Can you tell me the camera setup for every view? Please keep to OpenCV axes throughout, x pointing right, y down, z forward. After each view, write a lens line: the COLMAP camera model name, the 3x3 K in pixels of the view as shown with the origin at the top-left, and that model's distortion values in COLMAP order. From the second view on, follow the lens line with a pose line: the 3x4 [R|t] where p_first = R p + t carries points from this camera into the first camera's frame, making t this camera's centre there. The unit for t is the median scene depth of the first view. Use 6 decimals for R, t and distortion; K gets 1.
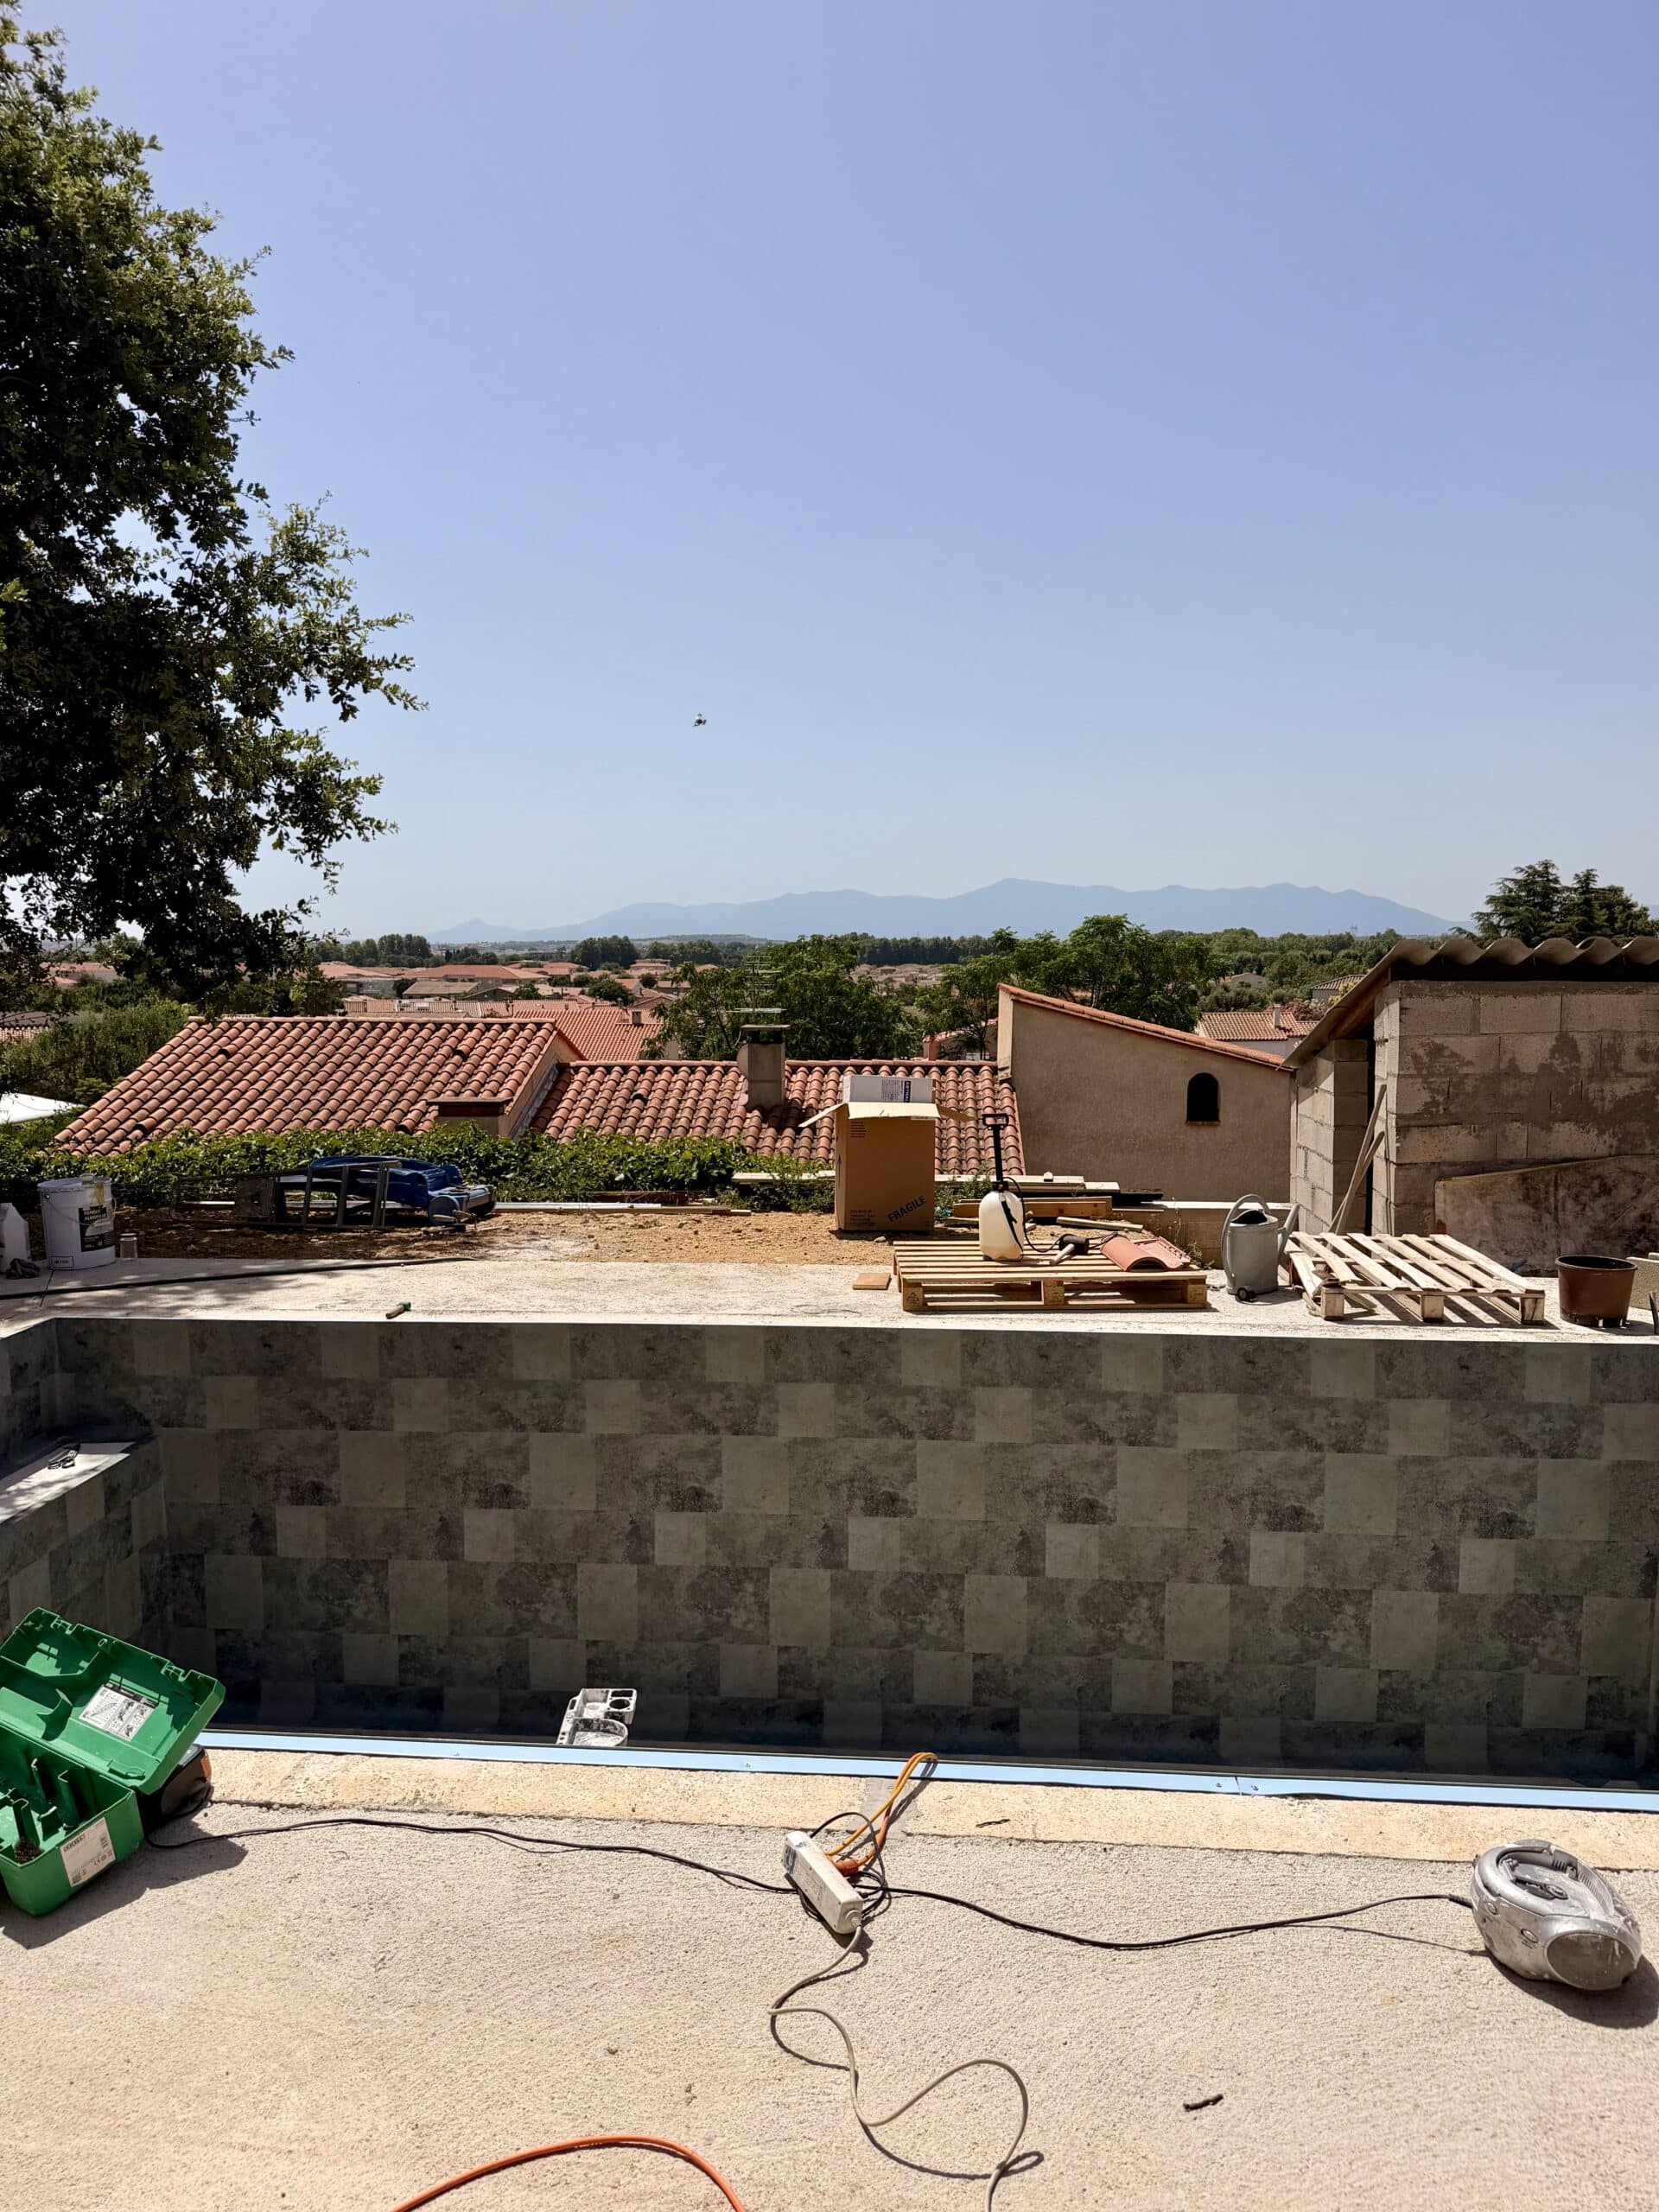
lens RADIAL K [[1558.4, 0, 813.2], [0, 1558.4, 1116.6], [0, 0, 1]] dist [0.041941, -0.060028]
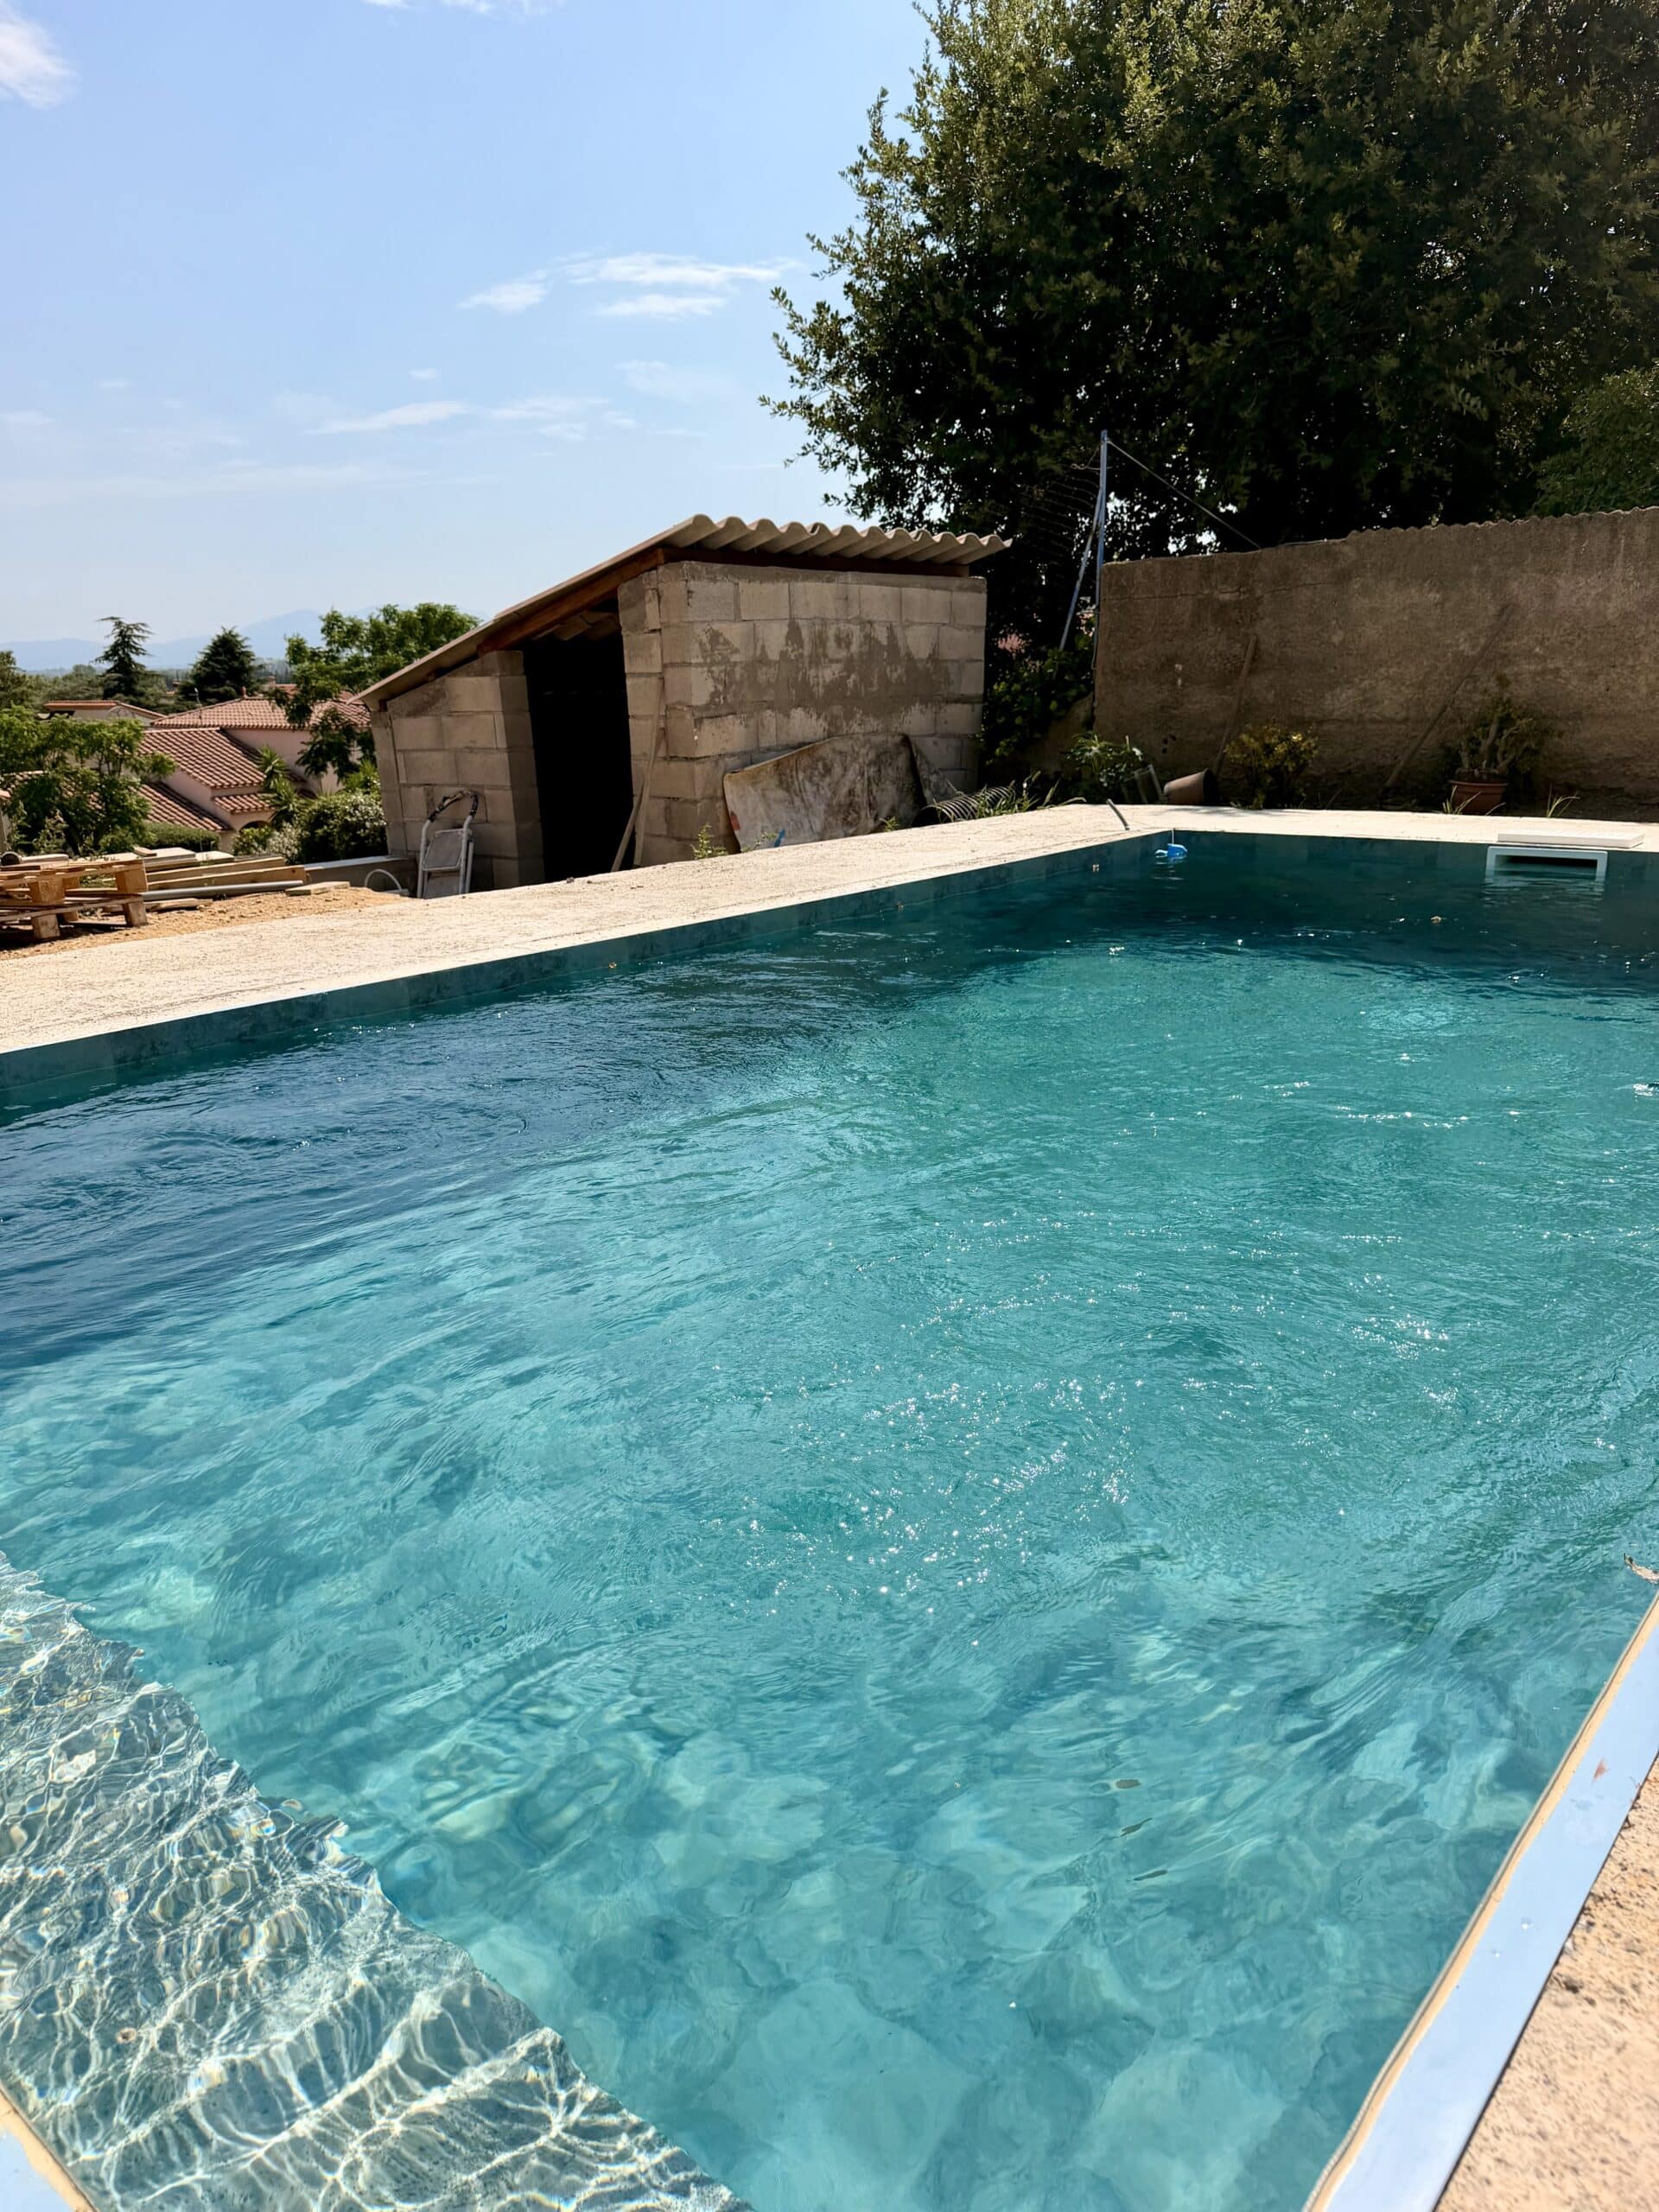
lens RADIAL K [[1558.4, 0, 826.1], [0, 1558.4, 1148.3], [0, 0, 1]] dist [0.041941, -0.060028]
pose [[0.556013, -0.252626, 0.791852, -0.396357], [0.110060, 0.966680, 0.231122, 0.045345], [-0.823854, -0.041356, 0.565291, 0.326189]]
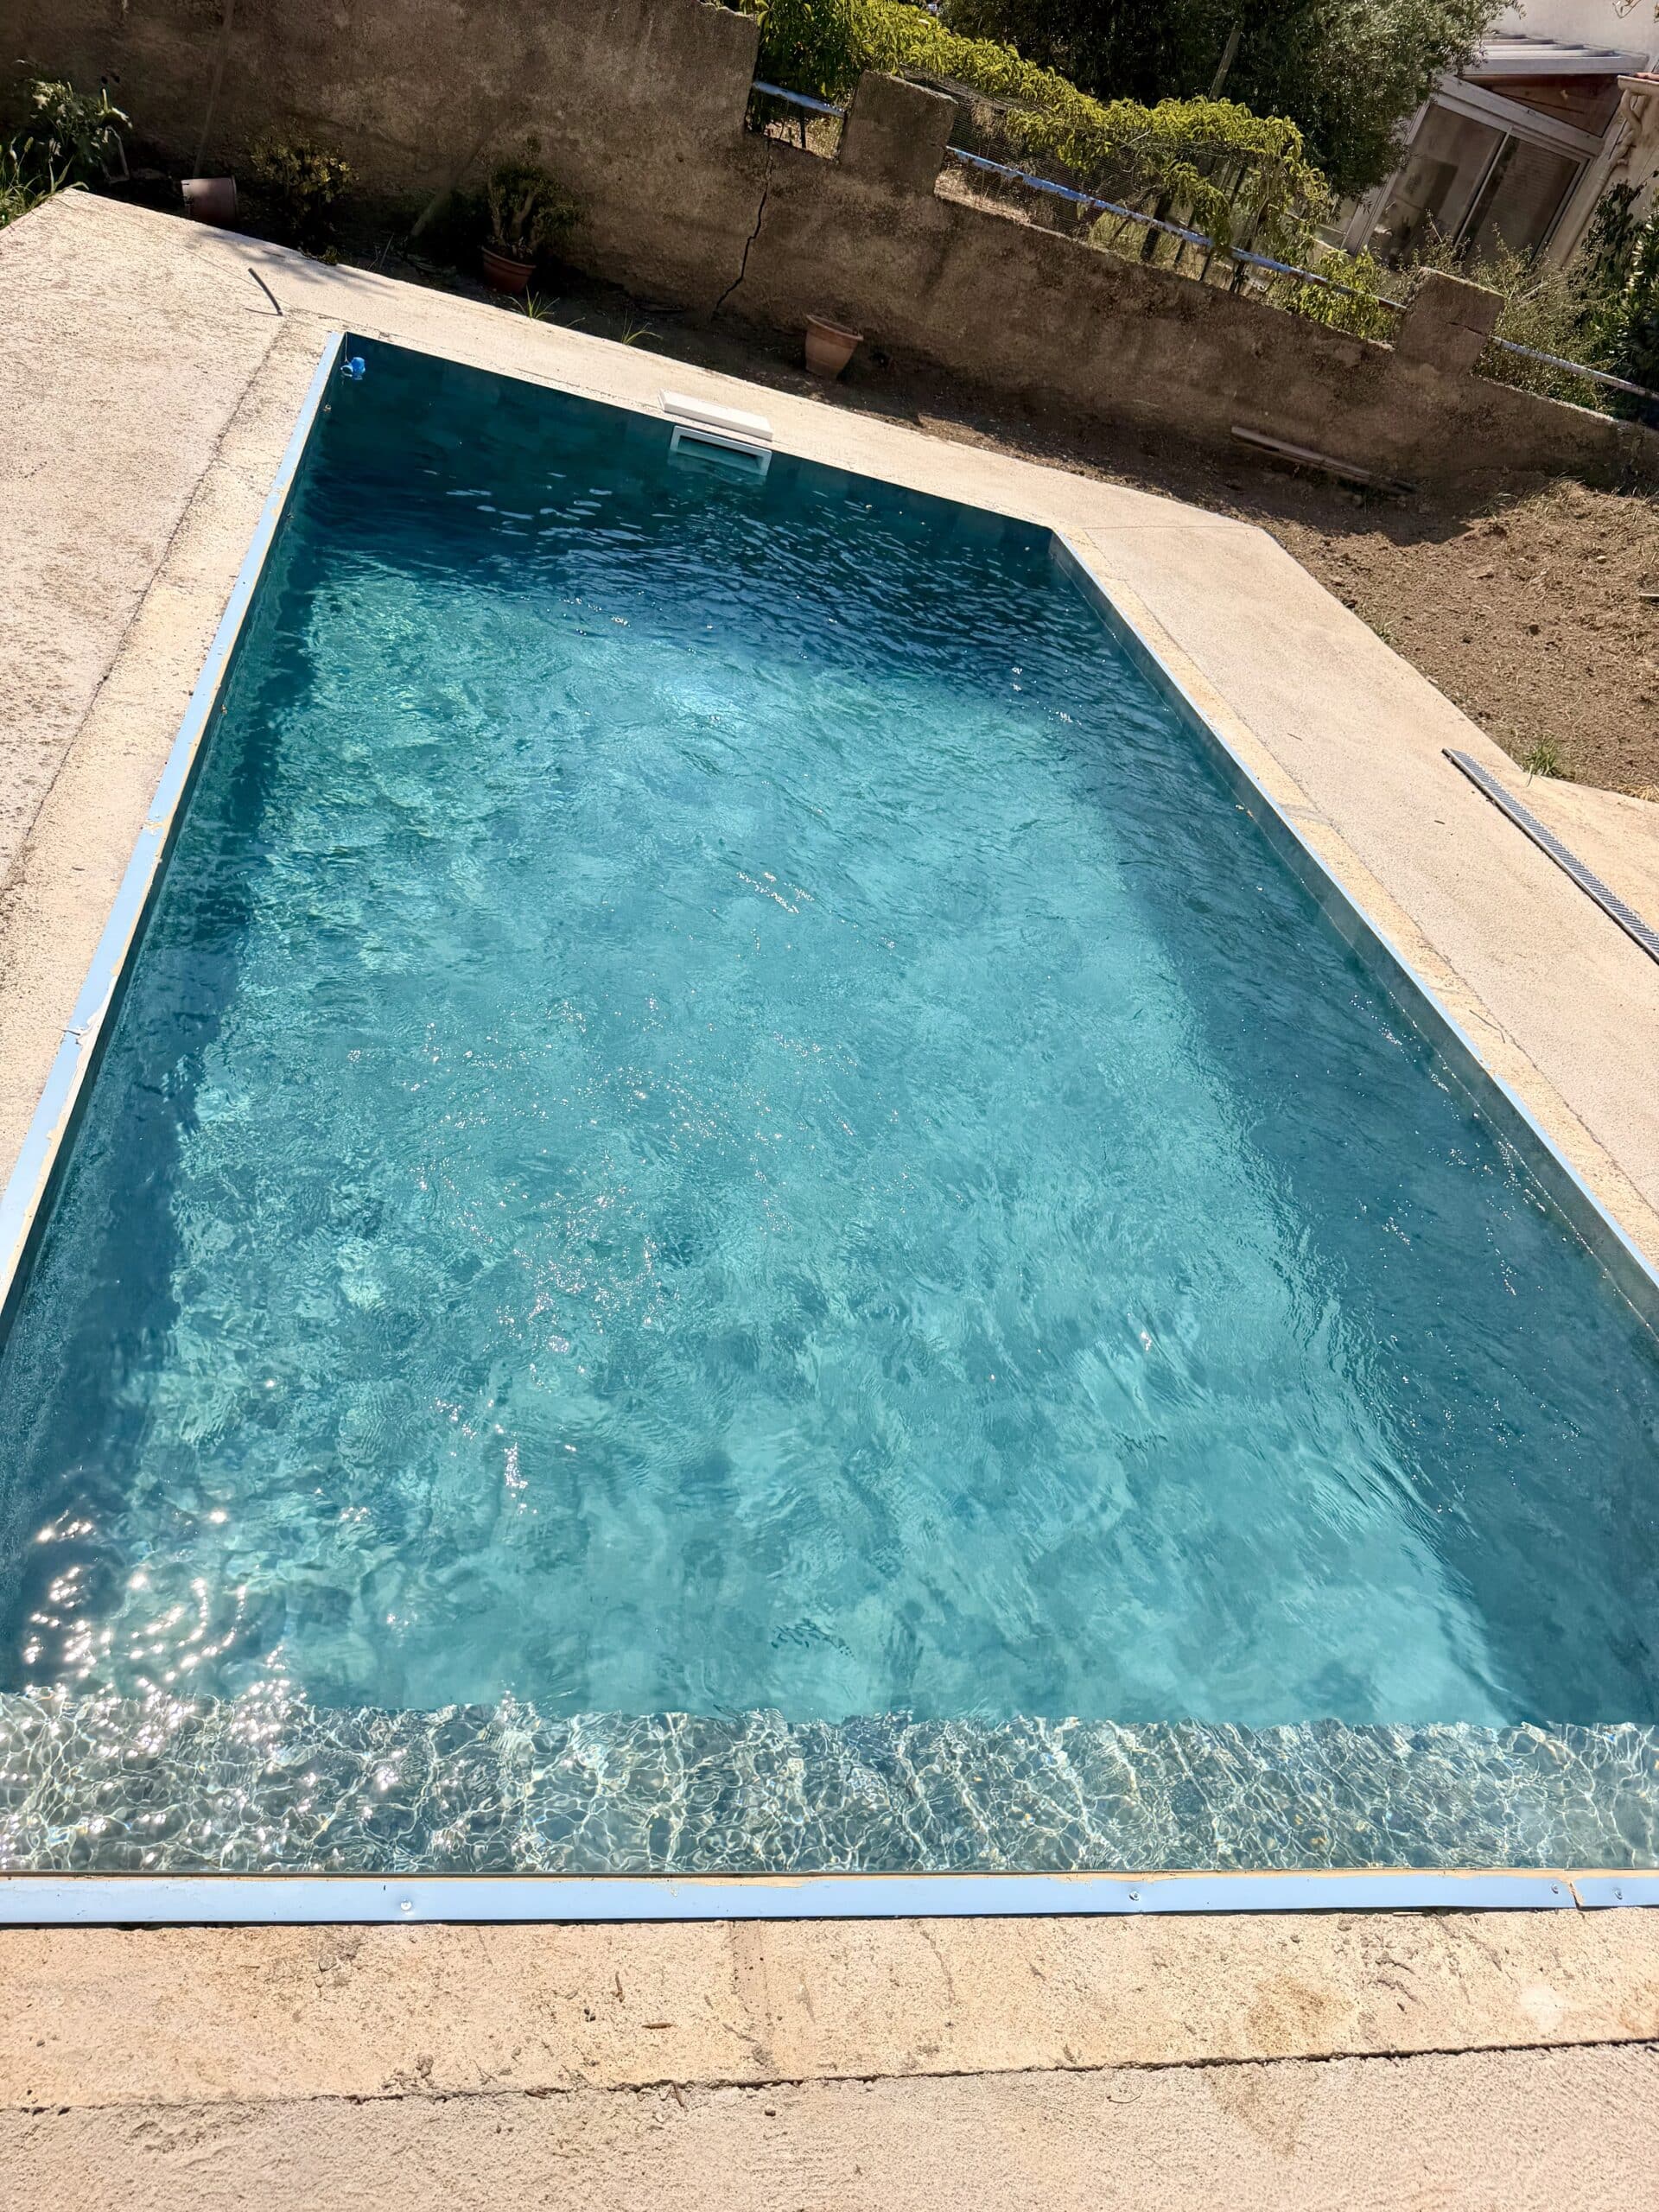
lens RADIAL K [[1558.4, 0, 845.7], [0, 1558.4, 1115.2], [0, 0, 1]] dist [0.041941, -0.060028]
pose [[-0.260590, -0.625654, 0.735289, -0.429363], [-0.193711, 0.779999, 0.595045, -0.092065], [-0.945817, 0.012629, -0.324456, 0.645389]]
